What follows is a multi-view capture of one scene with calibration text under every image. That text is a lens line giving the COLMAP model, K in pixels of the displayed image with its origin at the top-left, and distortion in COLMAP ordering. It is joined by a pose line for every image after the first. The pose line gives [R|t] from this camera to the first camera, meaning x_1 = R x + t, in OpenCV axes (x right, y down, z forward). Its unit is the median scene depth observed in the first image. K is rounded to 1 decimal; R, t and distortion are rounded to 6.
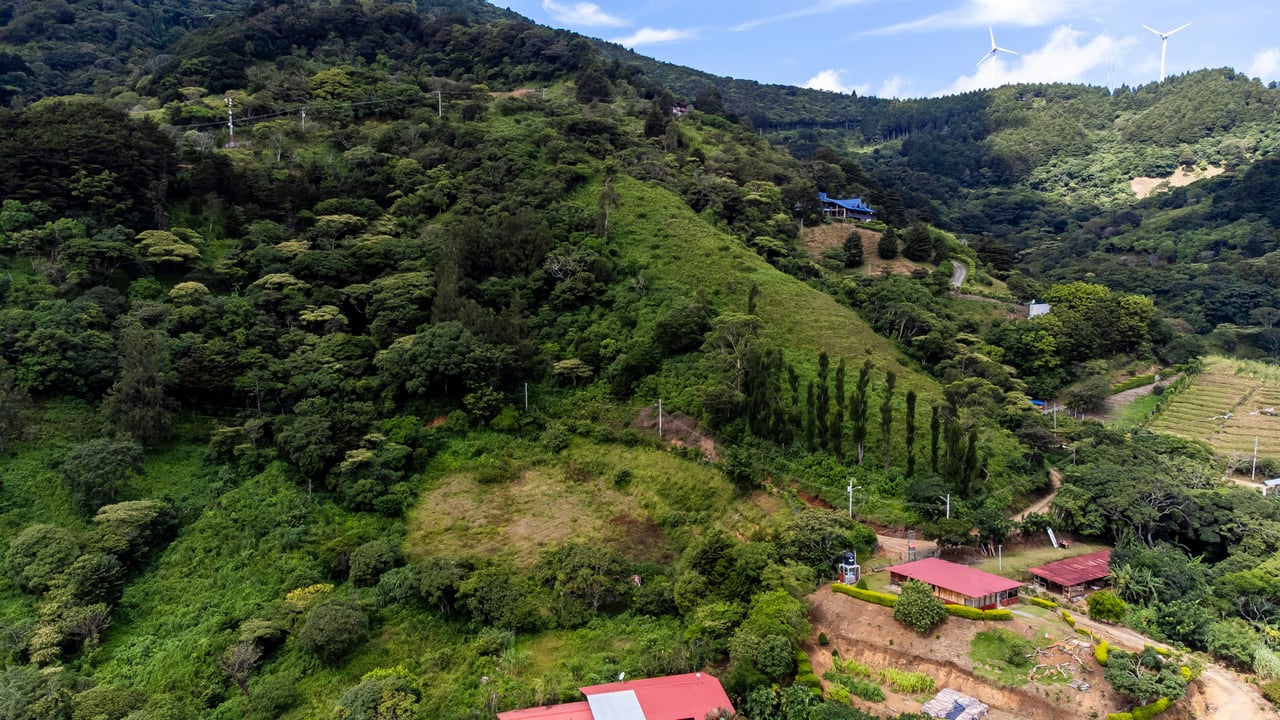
lens RADIAL K [[943.9, 0, 635.7], [0, 943.9, 359.4], [0, 0, 1]] dist [0.036922, 0.033998]
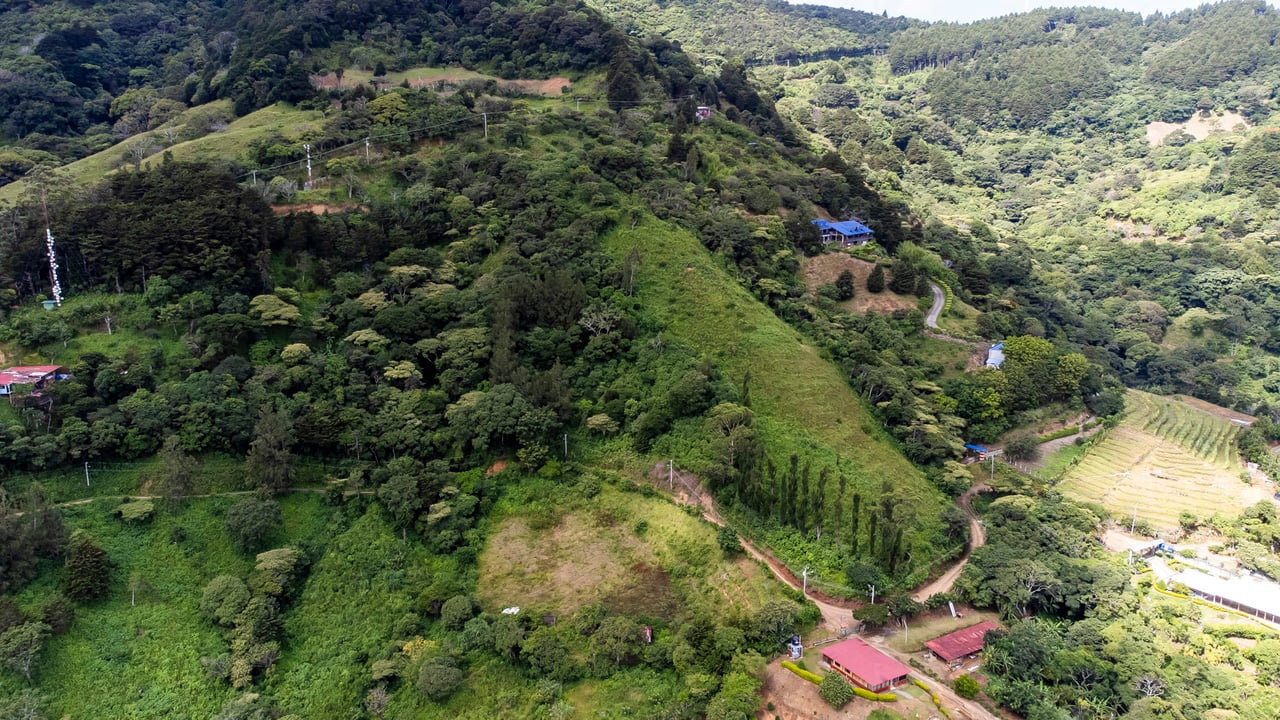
lens RADIAL K [[943.9, 0, 635.6], [0, 943.9, 358.4], [0, 0, 1]] dist [0.036922, 0.033998]
pose [[0.999435, 0.014839, -0.030166, 0.012345], [-0.010418, 0.989843, 0.141785, -0.239064], [0.031963, -0.141390, 0.989438, -0.210599]]
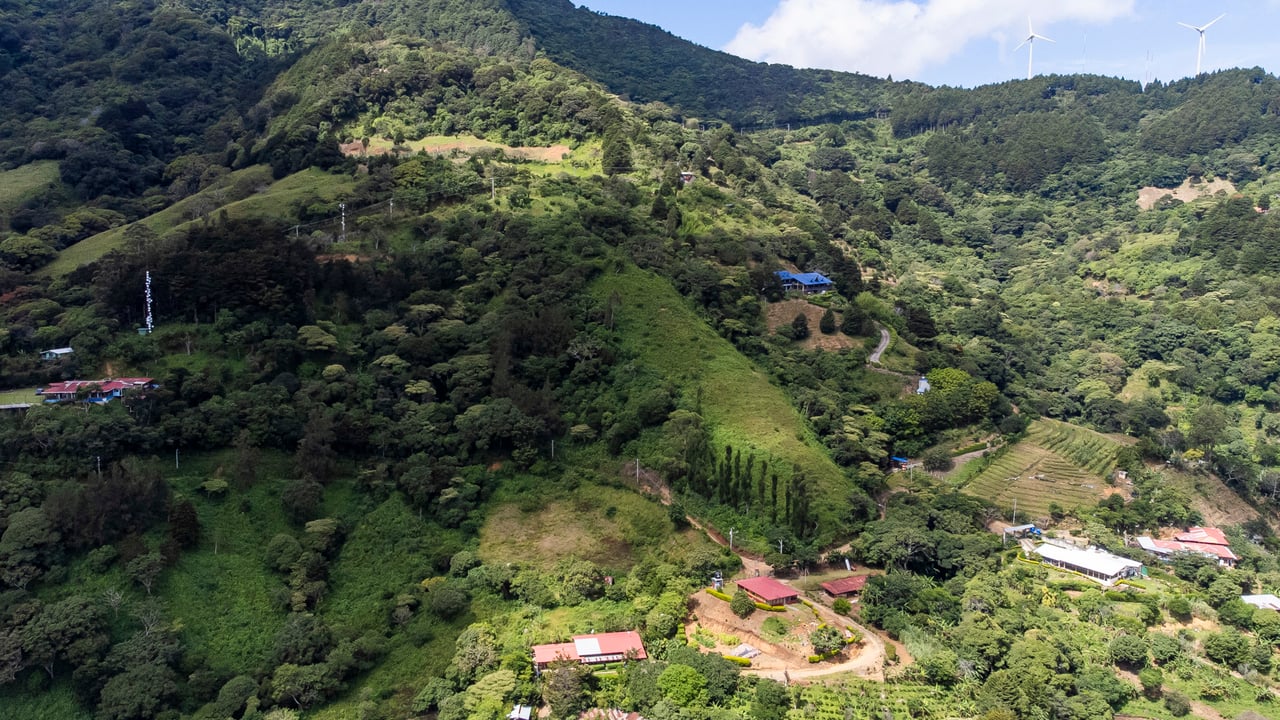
lens RADIAL K [[1067.3, 0, 611.8], [0, 1067.3, 322.9], [0, 0, 1]] dist [0.046954, 0.007005]
pose [[0.997272, 0.020894, -0.070789, 0.090294], [-0.018630, 0.999298, 0.032491, -0.208452], [0.071418, -0.031083, 0.996962, -0.656174]]
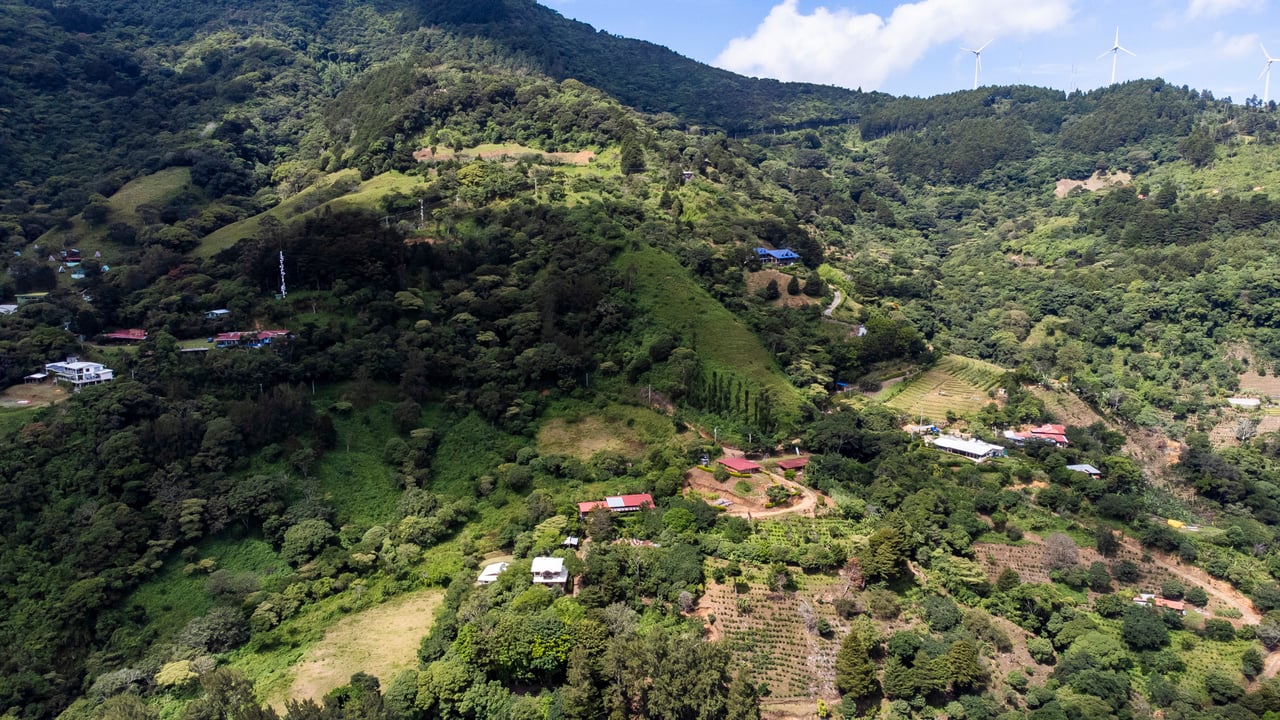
lens RADIAL K [[943.9, 0, 641.2], [0, 943.9, 354.3], [0, 0, 1]] dist [0.036922, 0.033998]
pose [[0.998172, 0.012335, -0.059166, 0.115297], [-0.007308, 0.996402, 0.084439, -0.179902], [0.059995, -0.083853, 0.994670, -0.972214]]
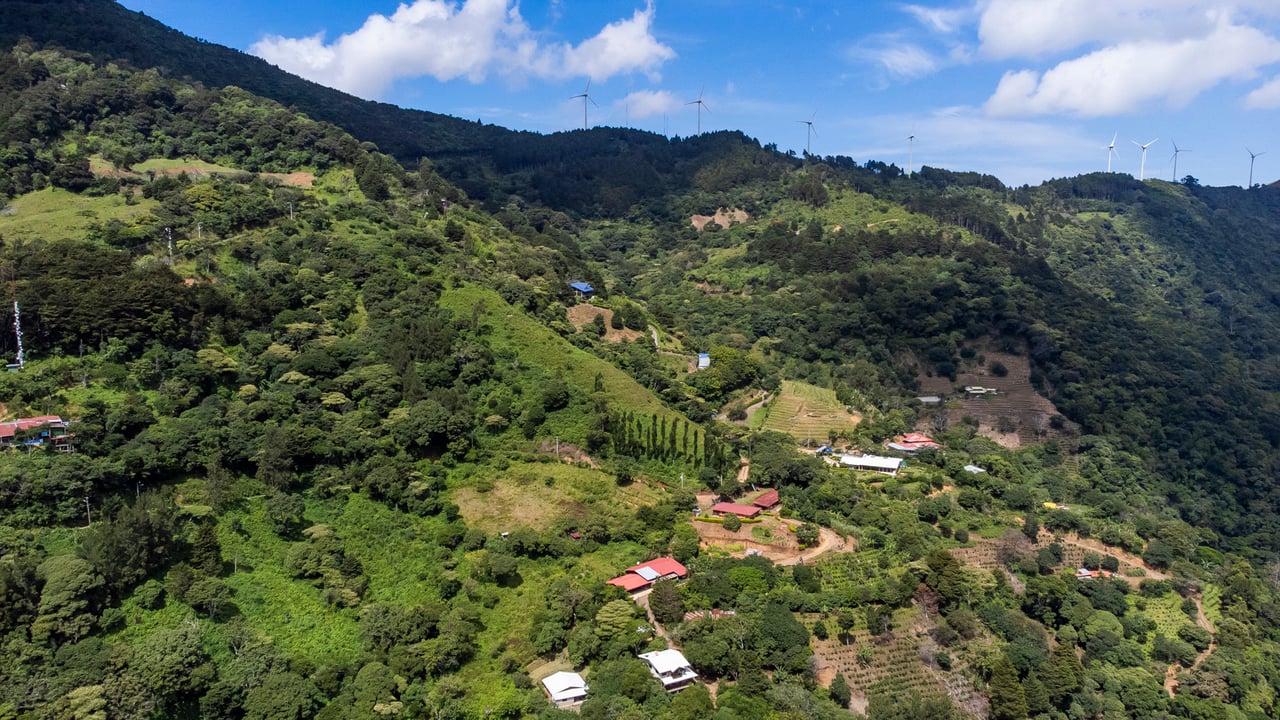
lens RADIAL K [[943.9, 0, 636.0], [0, 943.9, 355.8], [0, 0, 1]] dist [0.036922, 0.033998]
pose [[0.891311, -0.054397, 0.450117, -0.589480], [0.031750, 0.997828, 0.057718, -0.194882], [-0.452279, -0.037153, 0.891102, -0.653662]]
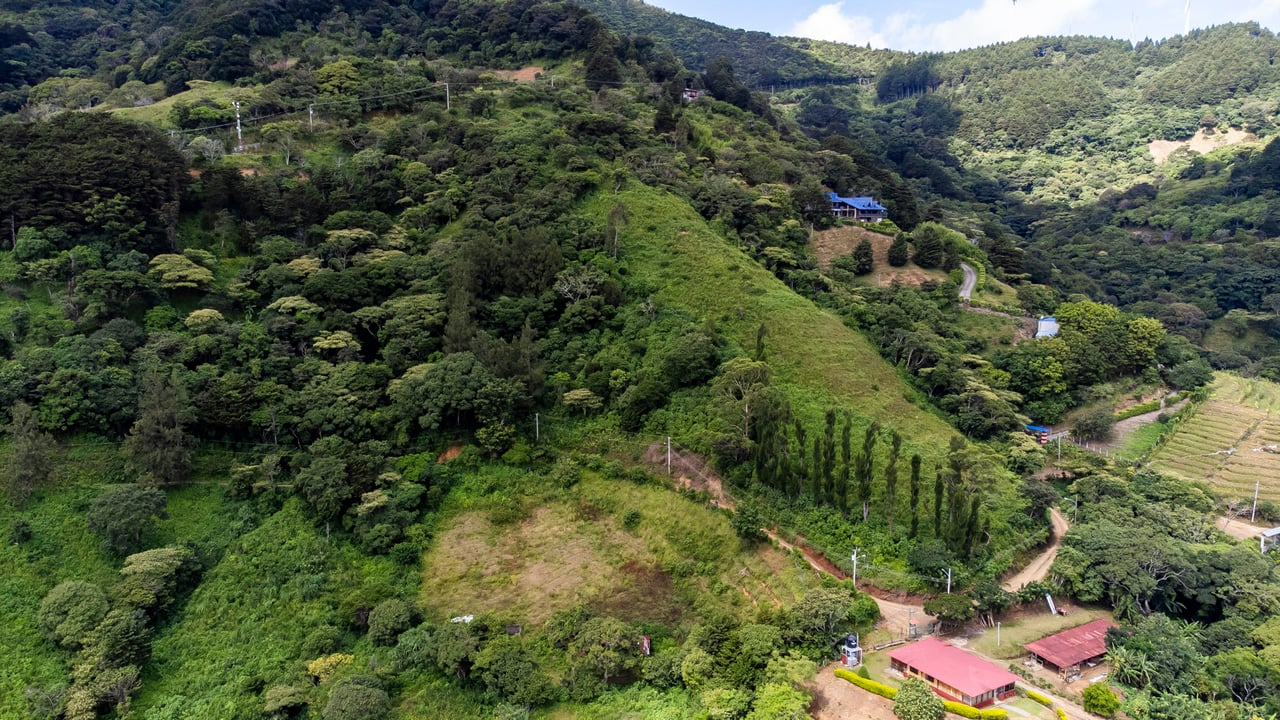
lens RADIAL K [[943.9, 0, 635.3], [0, 943.9, 359.5], [0, 0, 1]] dist [0.036922, 0.033998]
pose [[0.999952, 0.002842, -0.009426, -0.000960], [-0.002189, 0.997644, 0.068573, -0.096855], [0.009599, -0.068549, 0.997602, -0.007554]]
